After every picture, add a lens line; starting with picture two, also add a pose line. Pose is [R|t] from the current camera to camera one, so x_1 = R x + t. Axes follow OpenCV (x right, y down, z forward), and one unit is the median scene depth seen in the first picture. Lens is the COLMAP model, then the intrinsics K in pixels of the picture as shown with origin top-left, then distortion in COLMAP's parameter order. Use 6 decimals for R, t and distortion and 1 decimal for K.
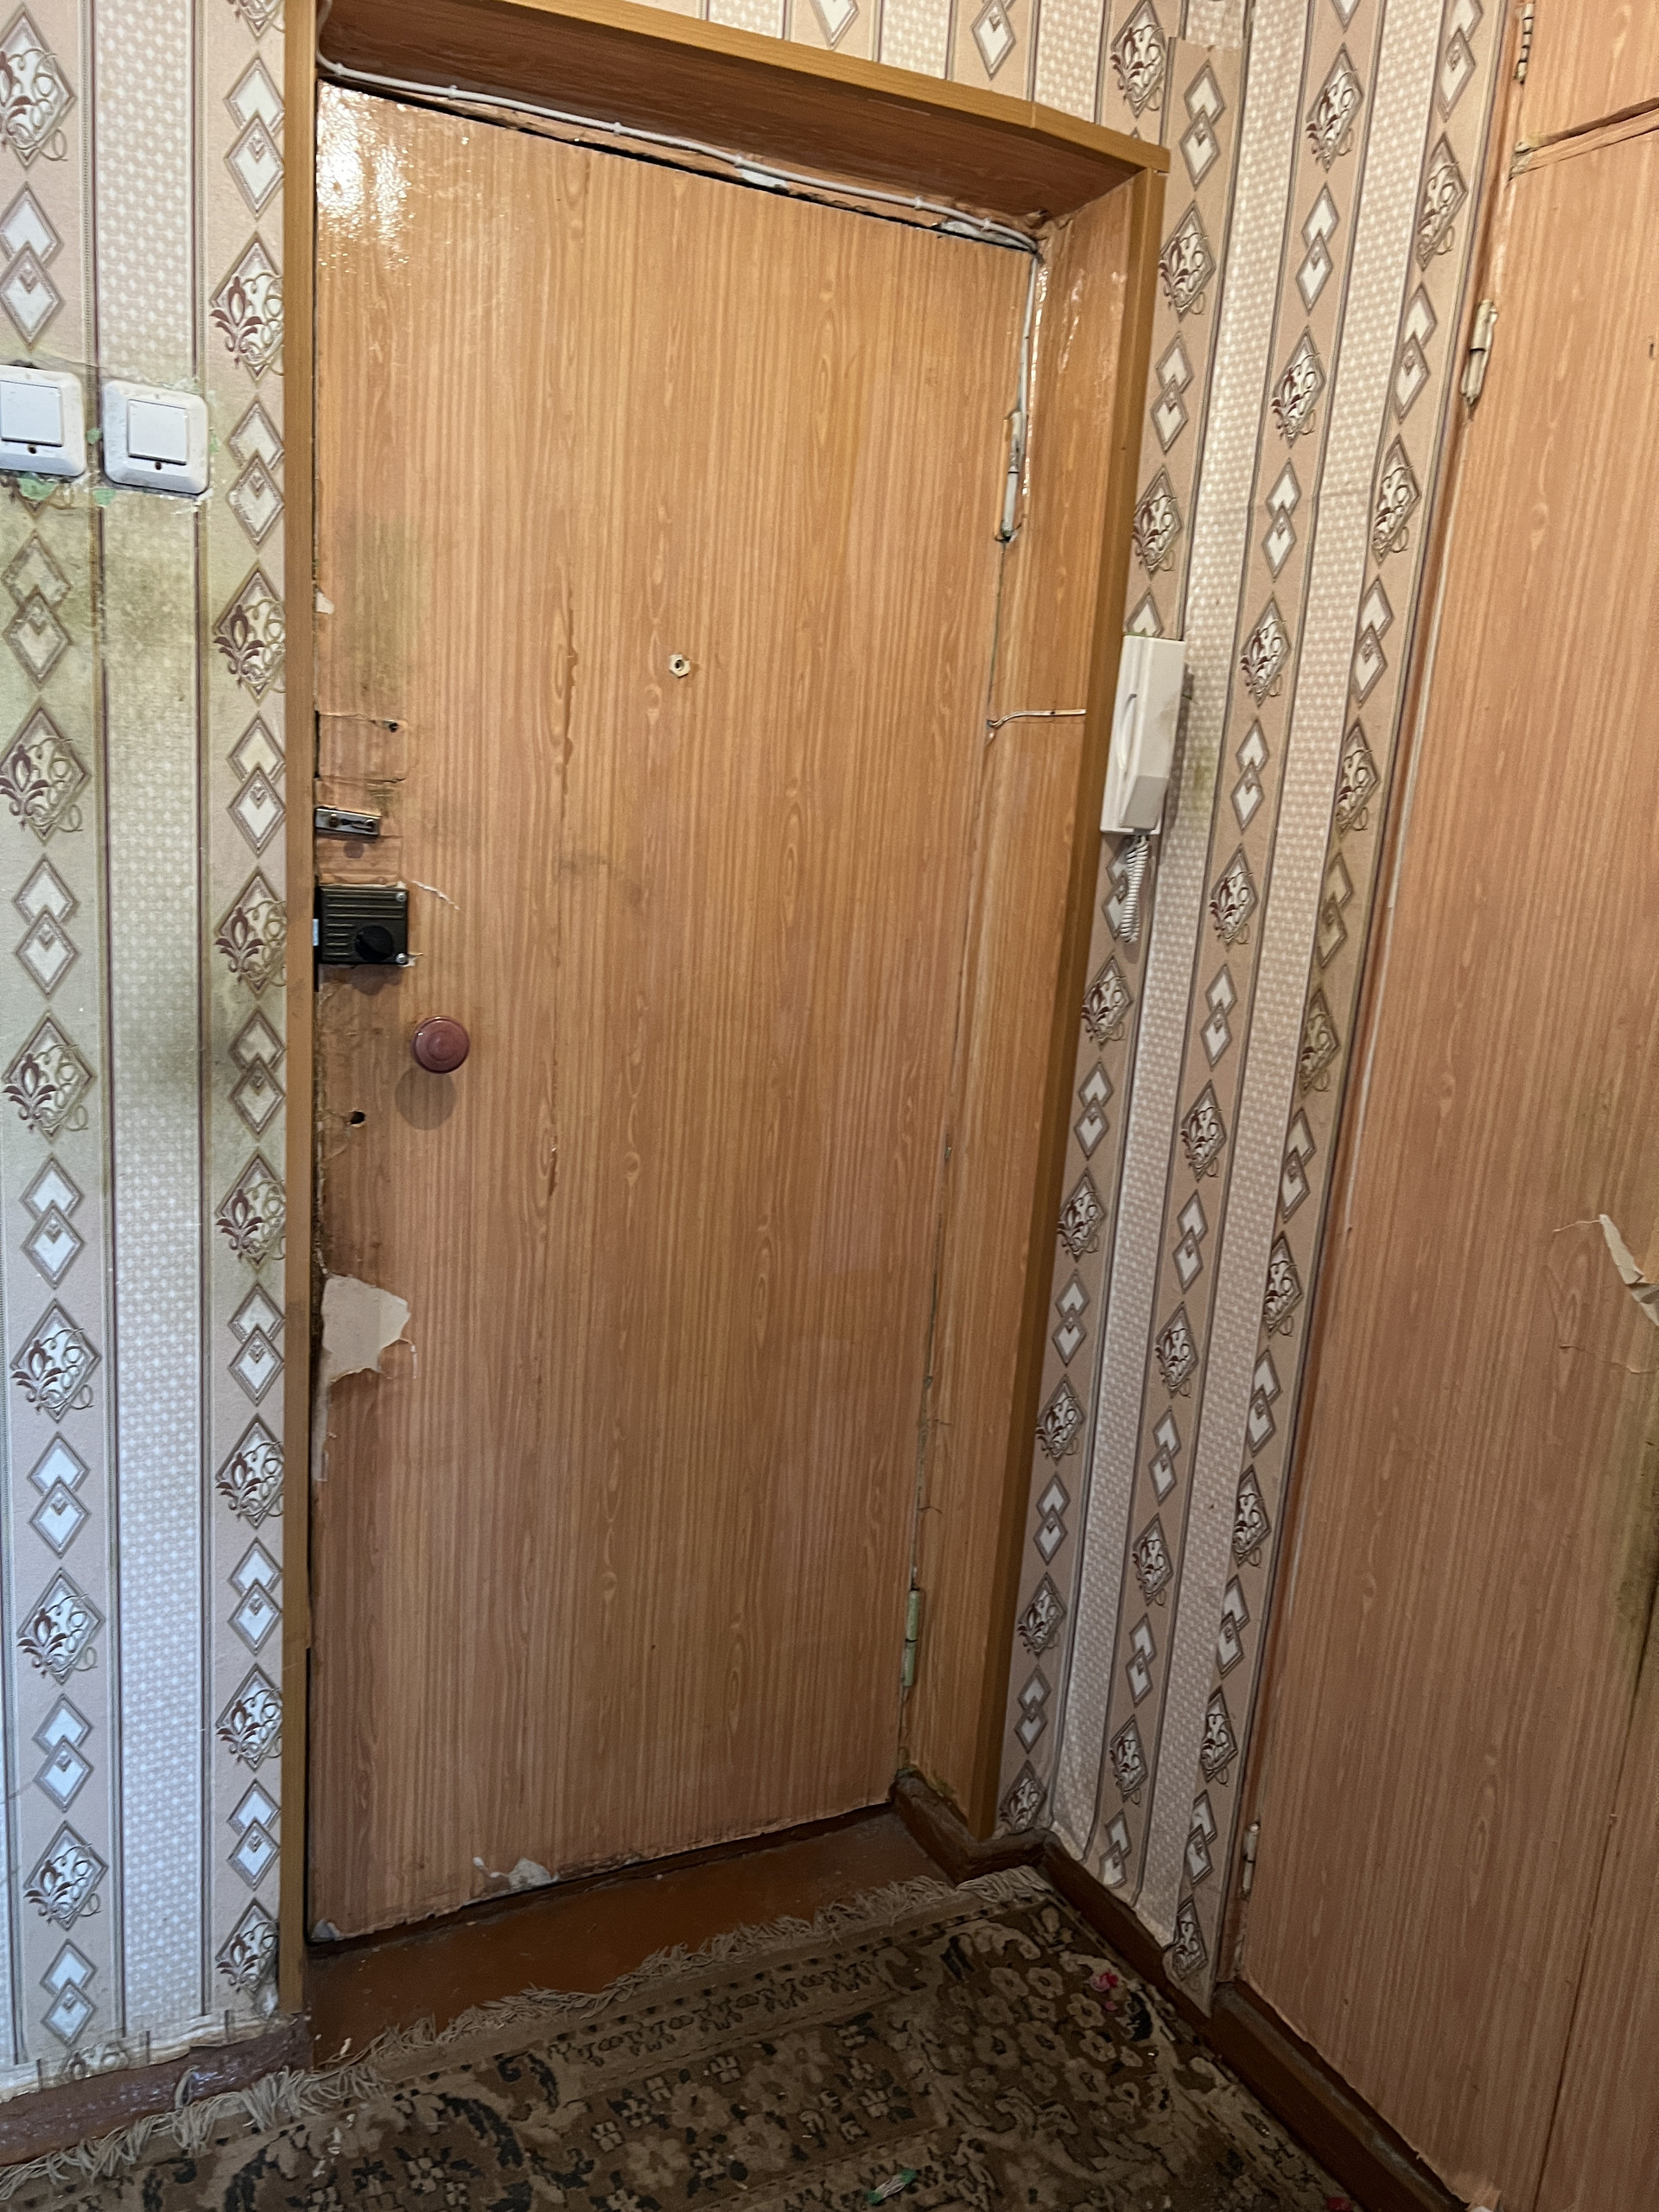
lens RADIAL K [[1668.0, 0, 781.2], [0, 1668.0, 1128.1], [0, 0, 1]] dist [-0.002951, -0.005819]
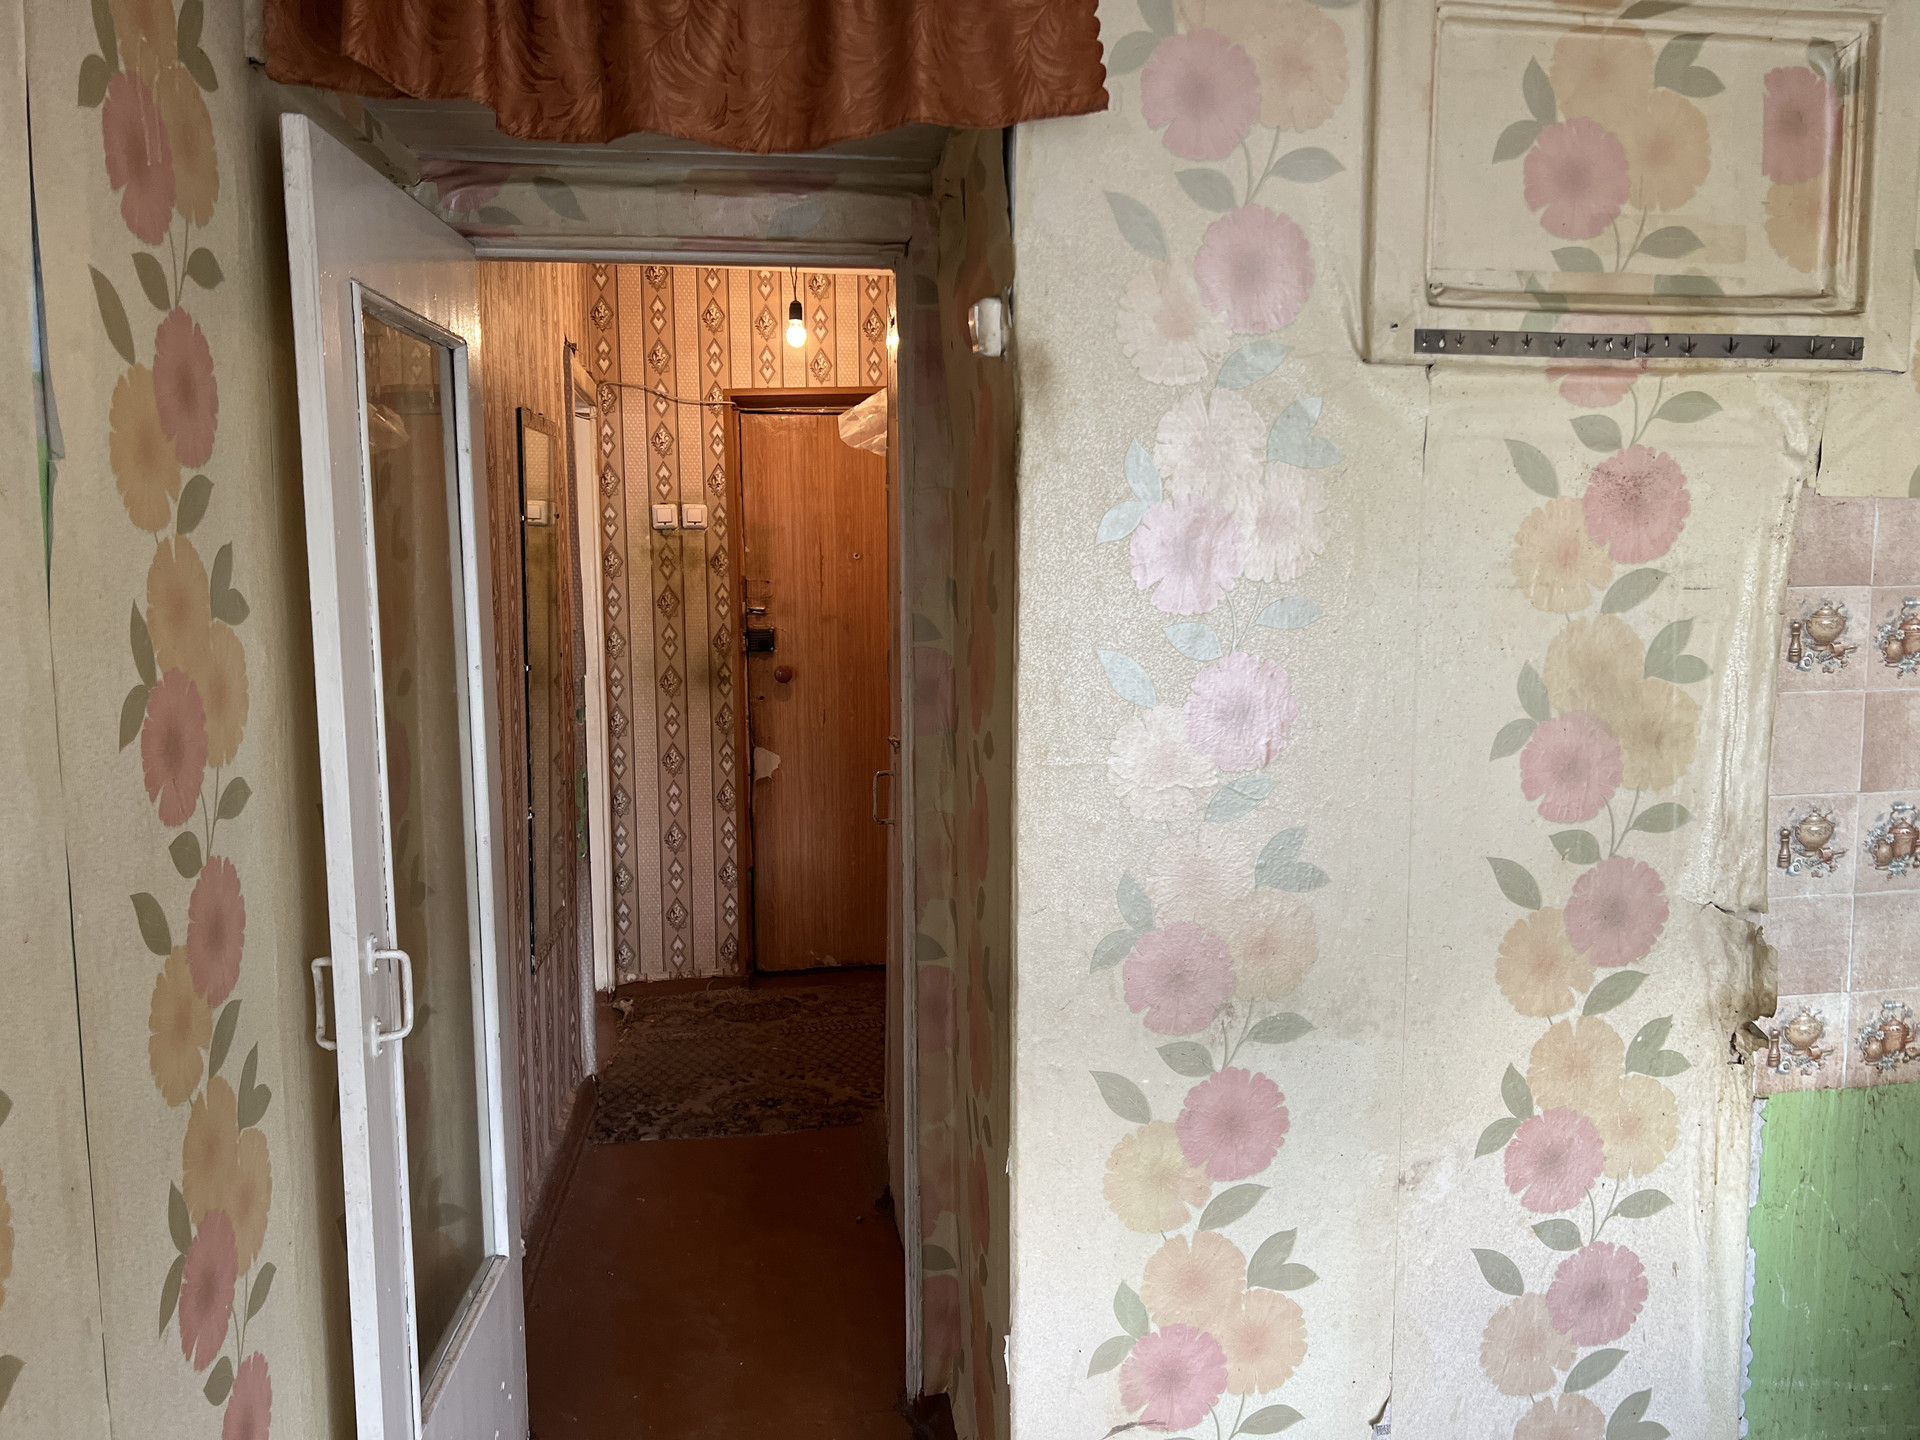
lens RADIAL K [[1447.8, 0, 961.4], [0, 1447.8, 714.3], [0, 0, 1]] dist [-0.002951, -0.005819]
pose [[0.948798, -0.045109, -0.312645, 1.126232], [0.009189, 0.993274, -0.115424, 0.399642], [0.315748, 0.106641, 0.942831, -1.751632]]
